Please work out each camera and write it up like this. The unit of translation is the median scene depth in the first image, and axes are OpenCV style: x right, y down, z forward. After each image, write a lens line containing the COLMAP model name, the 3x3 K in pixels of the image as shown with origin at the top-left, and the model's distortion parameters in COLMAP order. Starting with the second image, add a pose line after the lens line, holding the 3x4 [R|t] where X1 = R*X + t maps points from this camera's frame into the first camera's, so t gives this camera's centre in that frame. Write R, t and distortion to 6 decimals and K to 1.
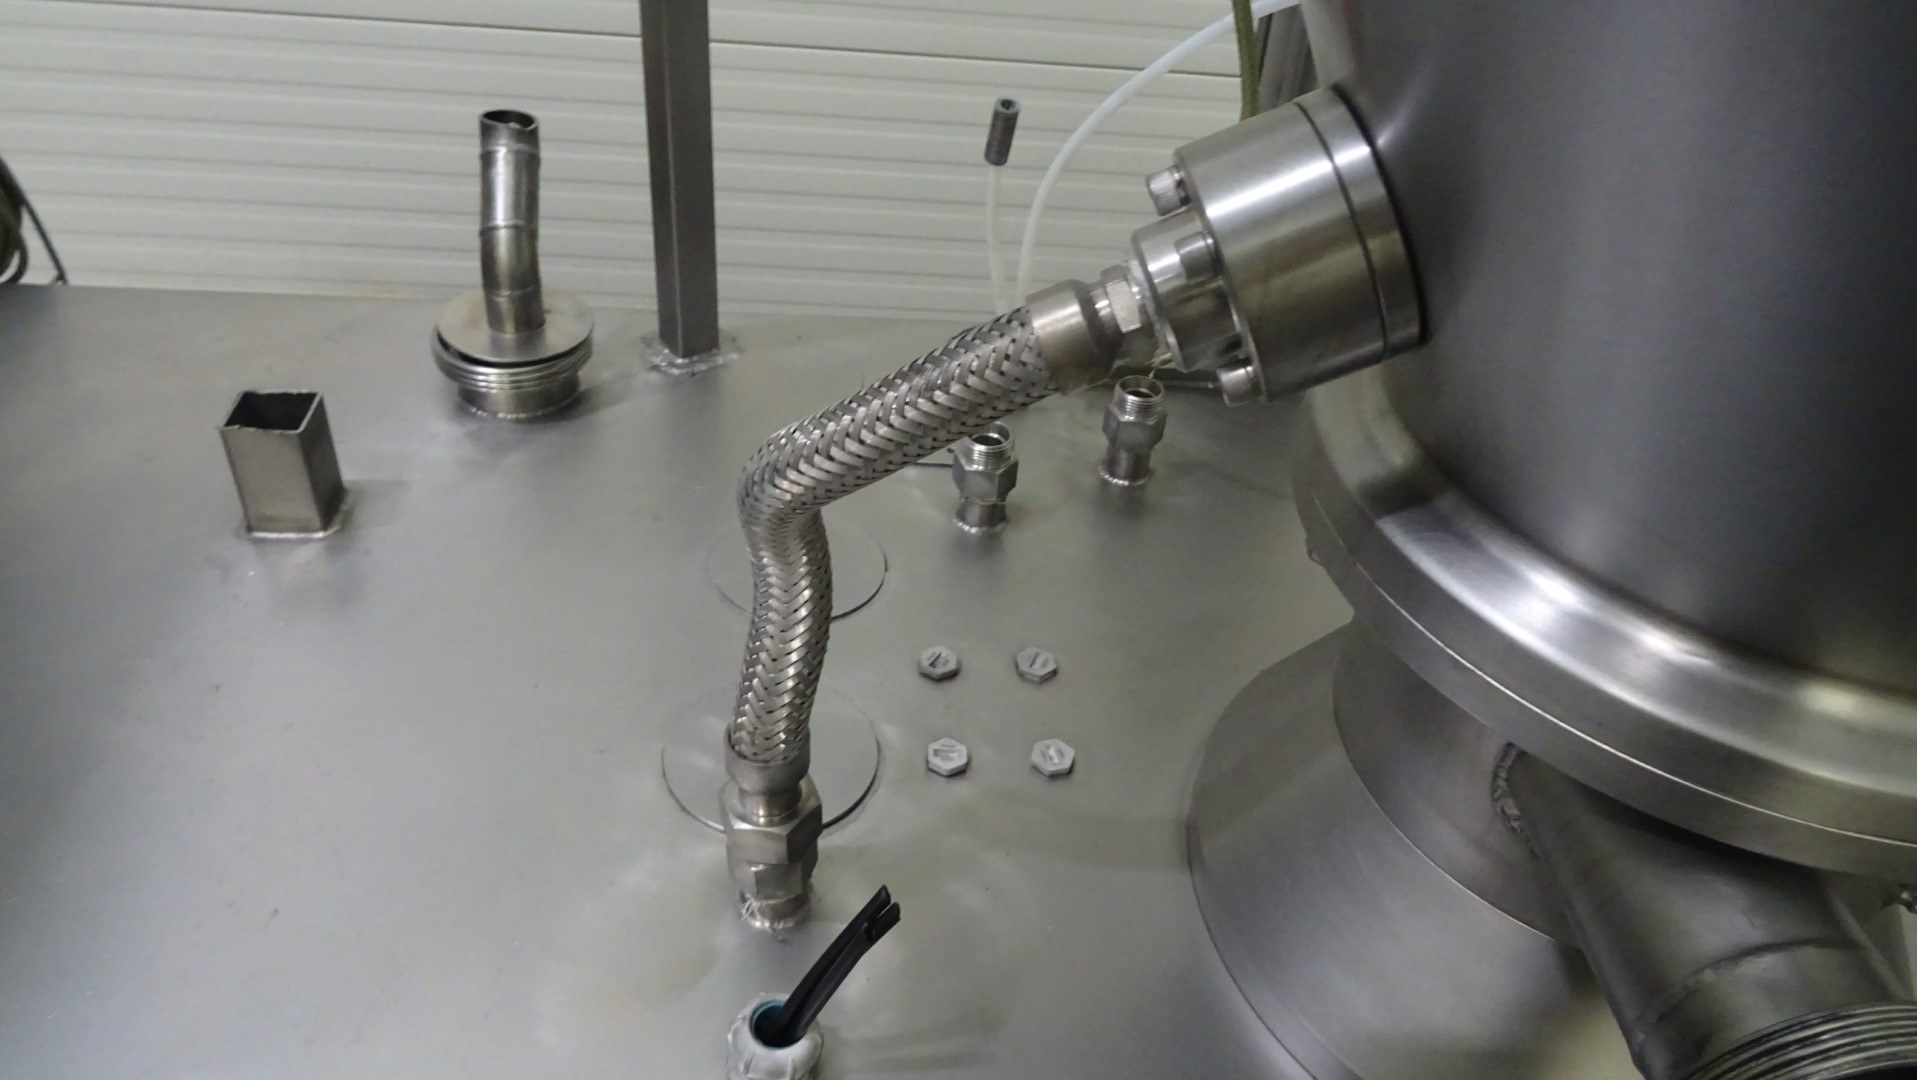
lens RADIAL K [[1379.6, 0, 954.1], [0, 1379.6, 530.8], [0, 0, 1]] dist [0.002824, -0.000049]
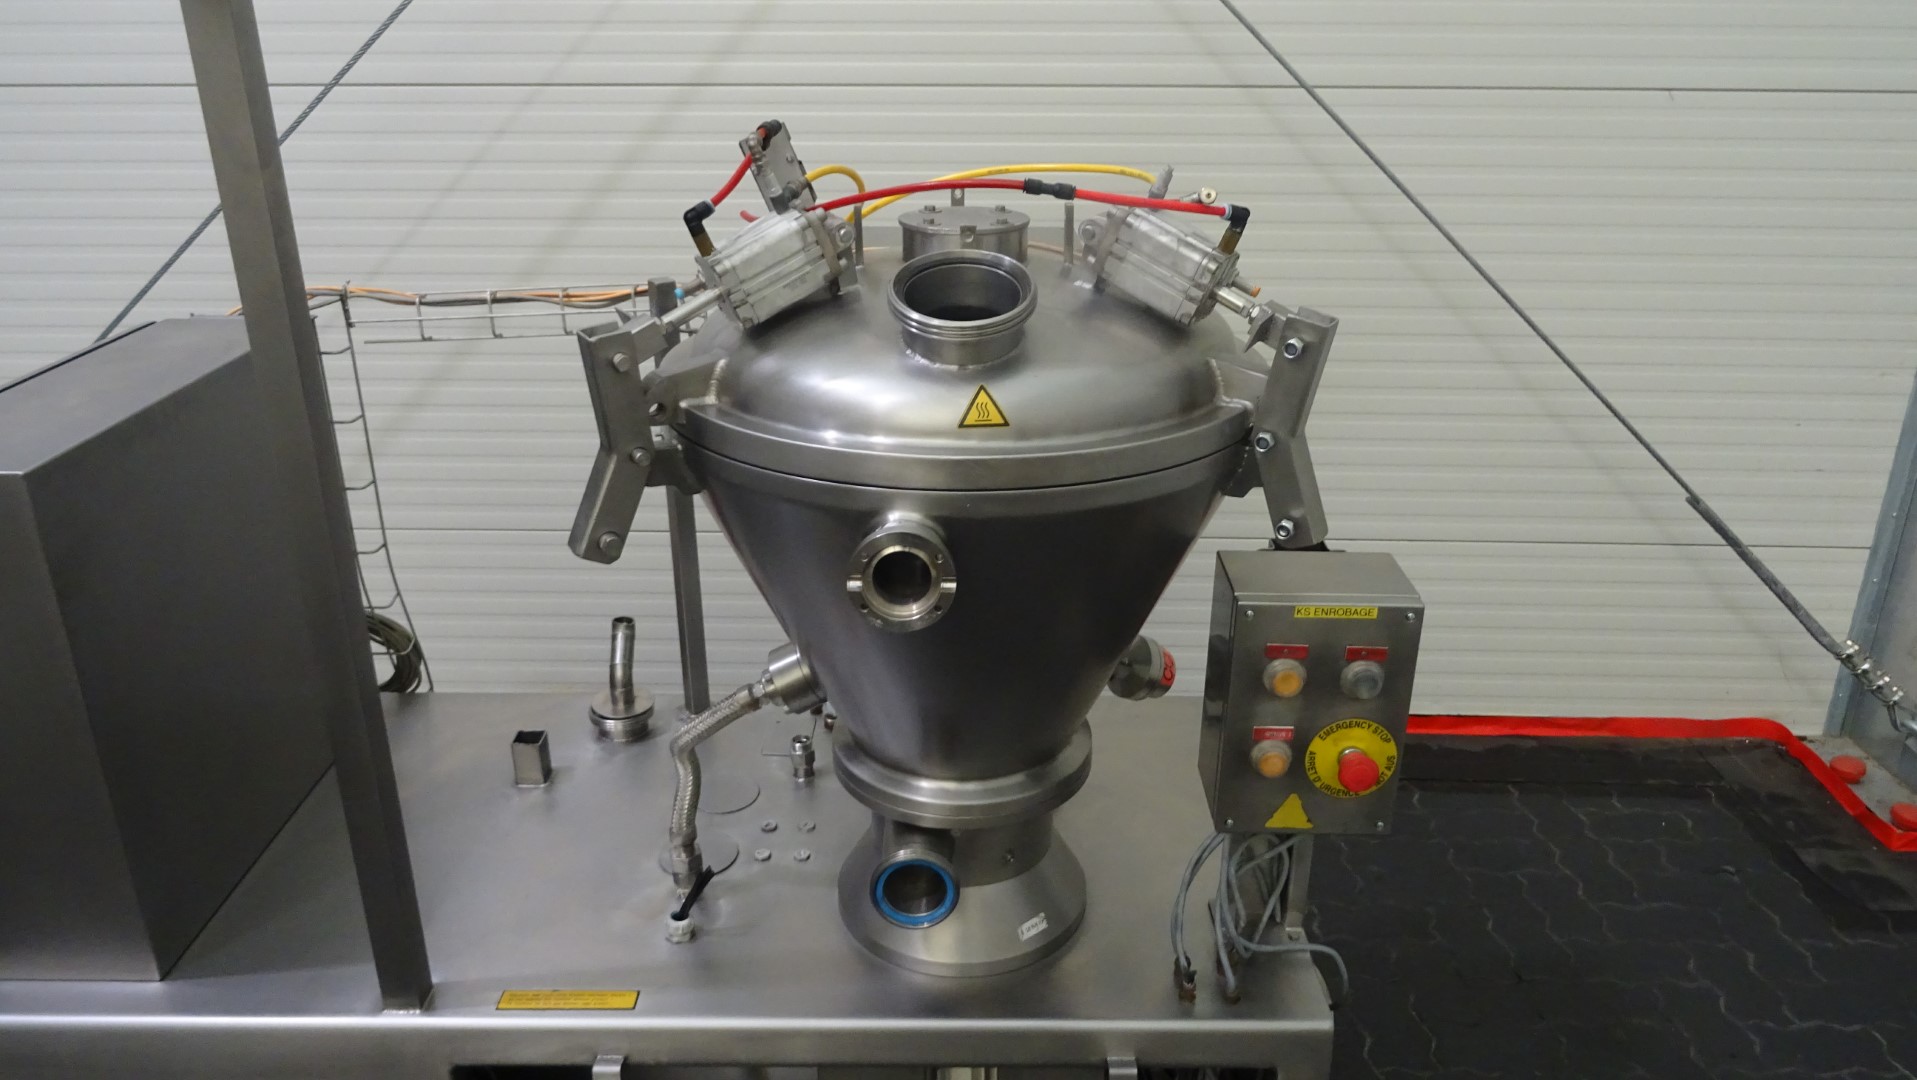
lens RADIAL K [[1348.7, 0, 995.2], [0, 1348.7, 545.4], [0, 0, 1]] dist [0.001889, -0.000312]
pose [[0.996949, -0.042232, -0.065646, 0.531050], [0.024126, 0.966533, -0.255407, 0.216510], [0.074235, 0.253043, 0.964603, -1.383632]]
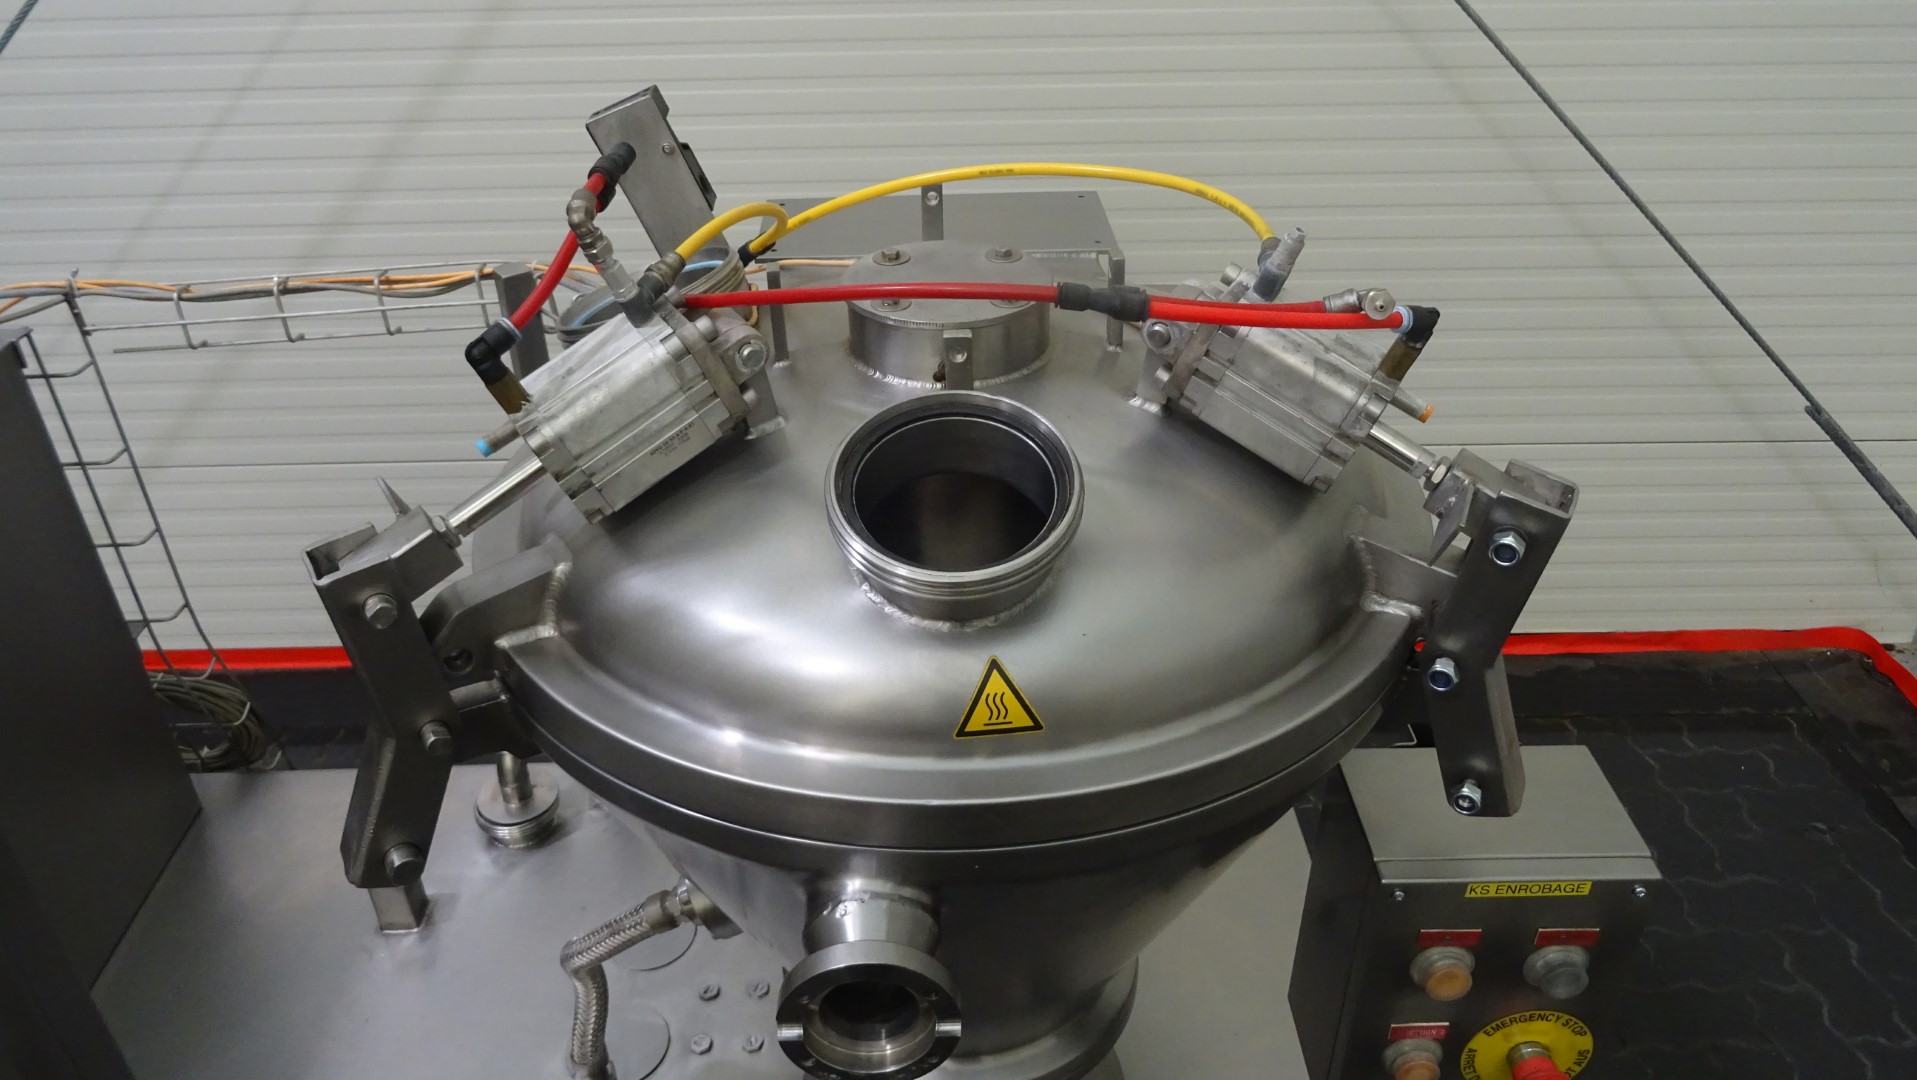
lens RADIAL K [[1375.6, 0, 990.2], [0, 1375.6, 564.6], [0, 0, 1]] dist [-0.003399, 0.002521]
pose [[0.996673, -0.057785, -0.057476, 0.481569], [0.052709, 0.994882, -0.086211, -0.288684], [0.062164, 0.082895, 0.994618, -0.909835]]
